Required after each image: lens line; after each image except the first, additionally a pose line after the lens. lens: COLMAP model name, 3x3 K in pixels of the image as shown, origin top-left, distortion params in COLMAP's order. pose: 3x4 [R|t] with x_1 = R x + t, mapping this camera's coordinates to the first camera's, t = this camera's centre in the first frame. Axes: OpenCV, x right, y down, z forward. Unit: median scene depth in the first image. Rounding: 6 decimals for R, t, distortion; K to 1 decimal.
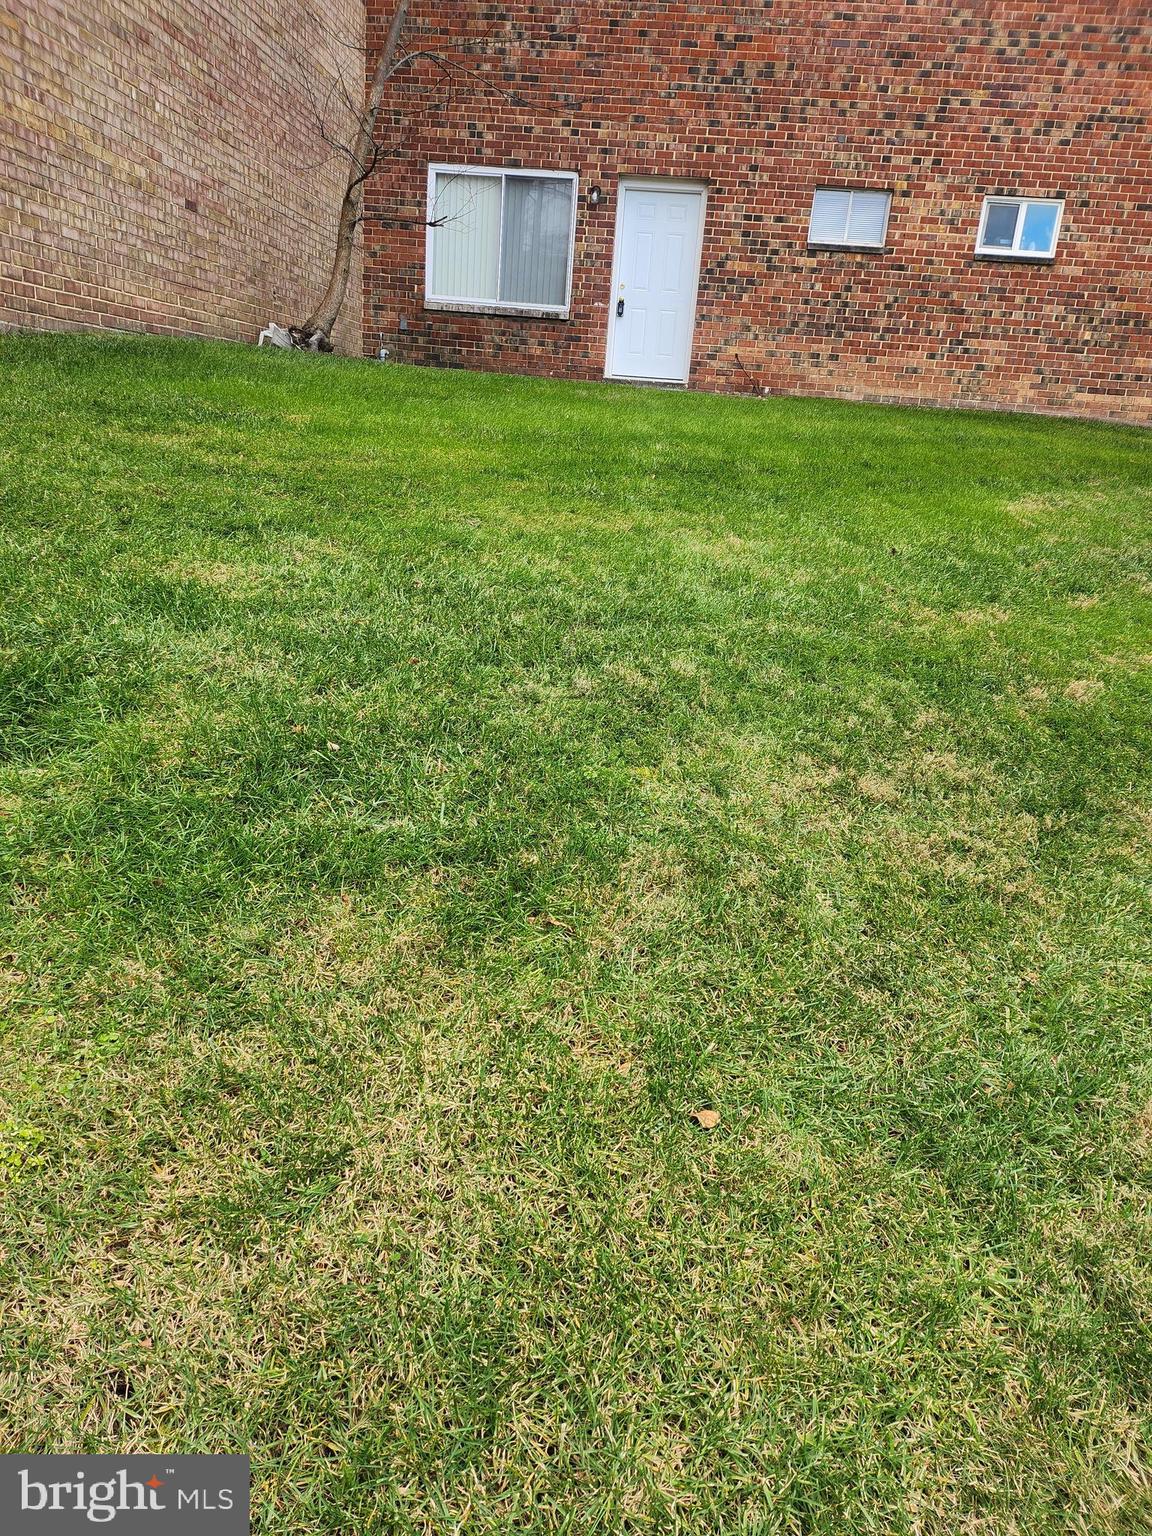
lens RADIAL K [[1069.6, 0, 610.4], [0, 1069.6, 719.9], [0, 0, 1]] dist [0.080348, -0.073951]
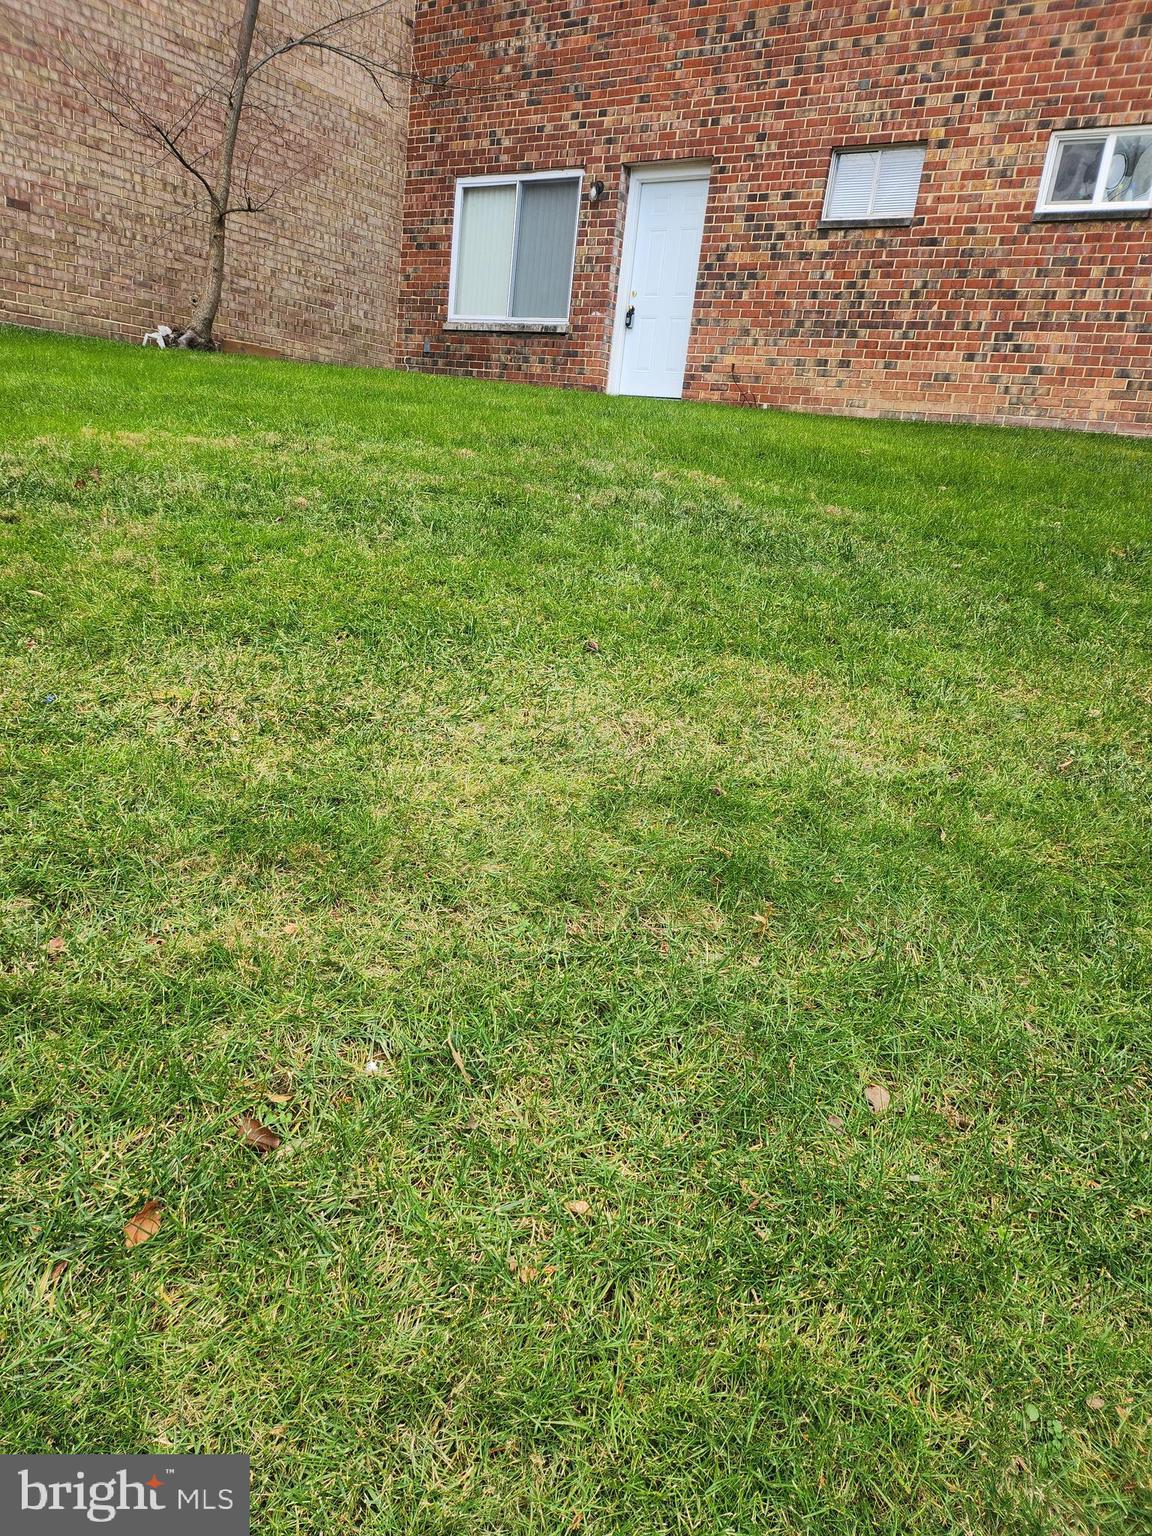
lens RADIAL K [[1069.6, 0, 584.3], [0, 1069.6, 736.4], [0, 0, 1]] dist [0.080348, -0.073951]
pose [[0.874659, 0.131460, -0.466573, 0.450564], [-0.163228, 0.986187, -0.028130, -0.019196], [0.456431, 0.100762, 0.884035, 0.258970]]
